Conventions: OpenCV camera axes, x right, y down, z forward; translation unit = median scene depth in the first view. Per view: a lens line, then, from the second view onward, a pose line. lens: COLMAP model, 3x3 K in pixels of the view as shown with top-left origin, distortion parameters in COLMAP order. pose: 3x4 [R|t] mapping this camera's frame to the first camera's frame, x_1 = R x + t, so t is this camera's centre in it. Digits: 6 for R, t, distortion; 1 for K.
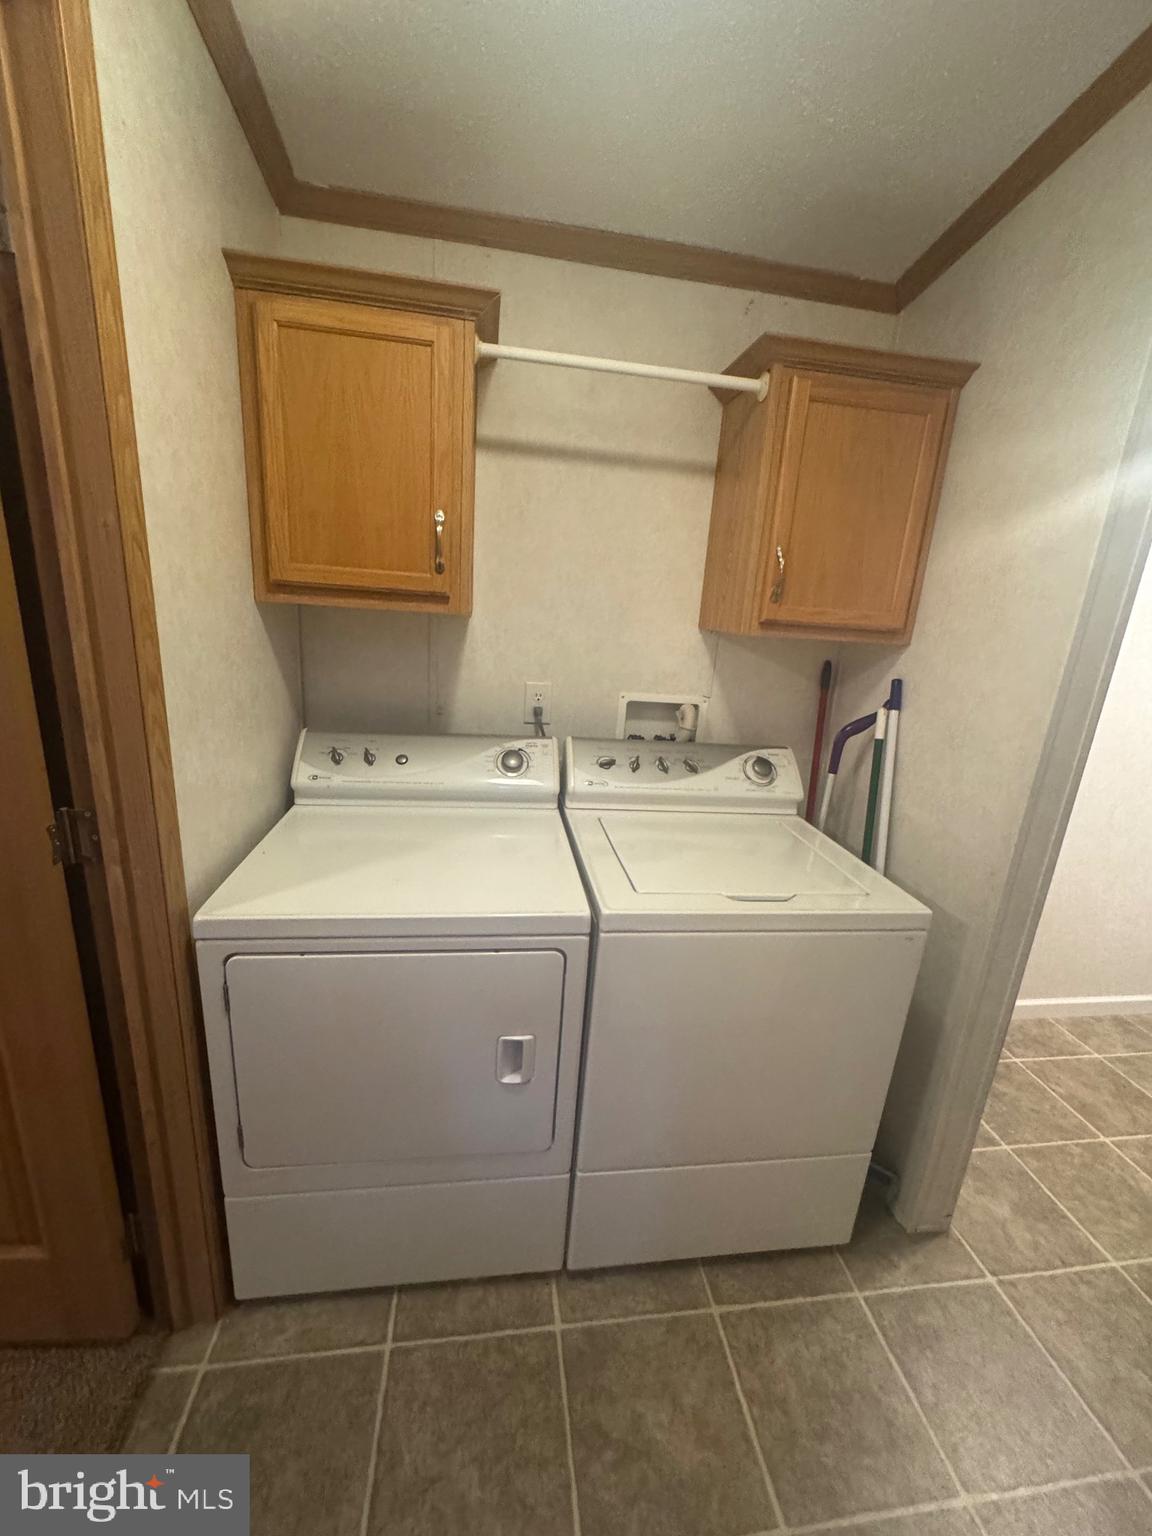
lens RADIAL K [[611.0, 0, 578.5], [0, 611.0, 767.2], [0, 0, 1]] dist [-0.001906, -0.000205]
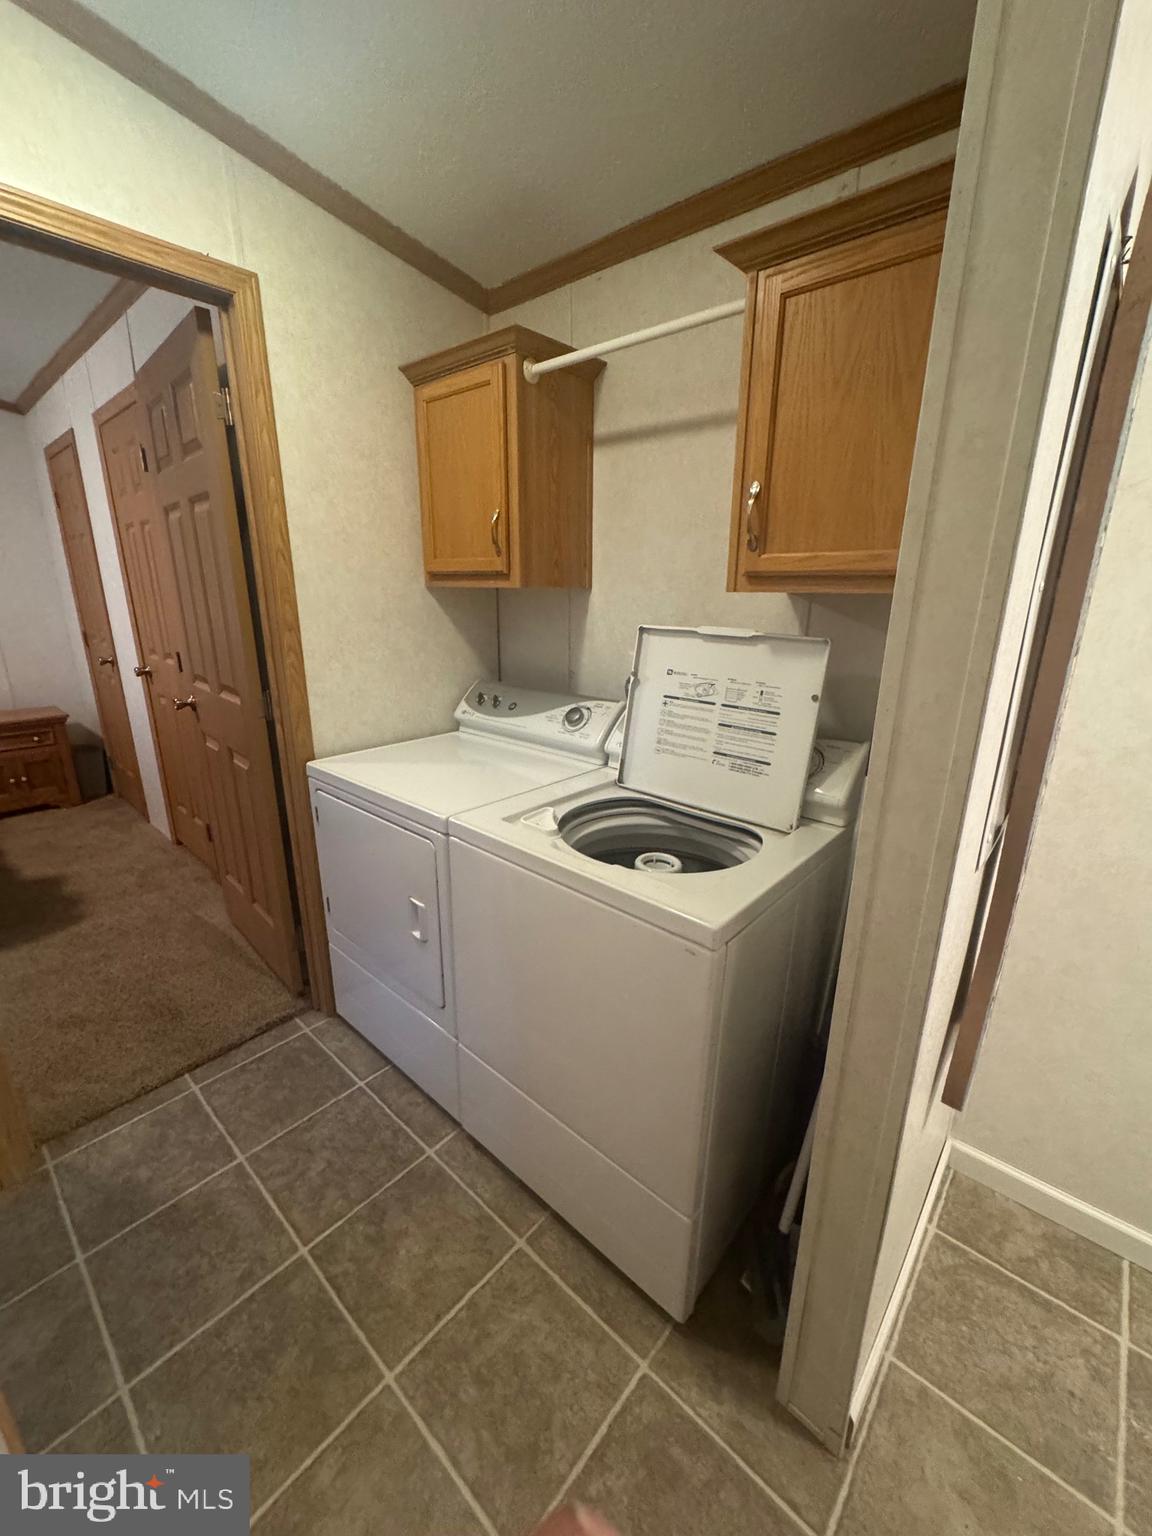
lens RADIAL K [[611.0, 0, 578.5], [0, 611.0, 767.2], [0, 0, 1]] dist [-0.001906, -0.000205]
pose [[0.650278, 0.155316, -0.743650, 0.940183], [-0.170541, 0.983739, 0.056331, 0.021679], [0.740307, 0.090192, 0.666192, 0.313726]]
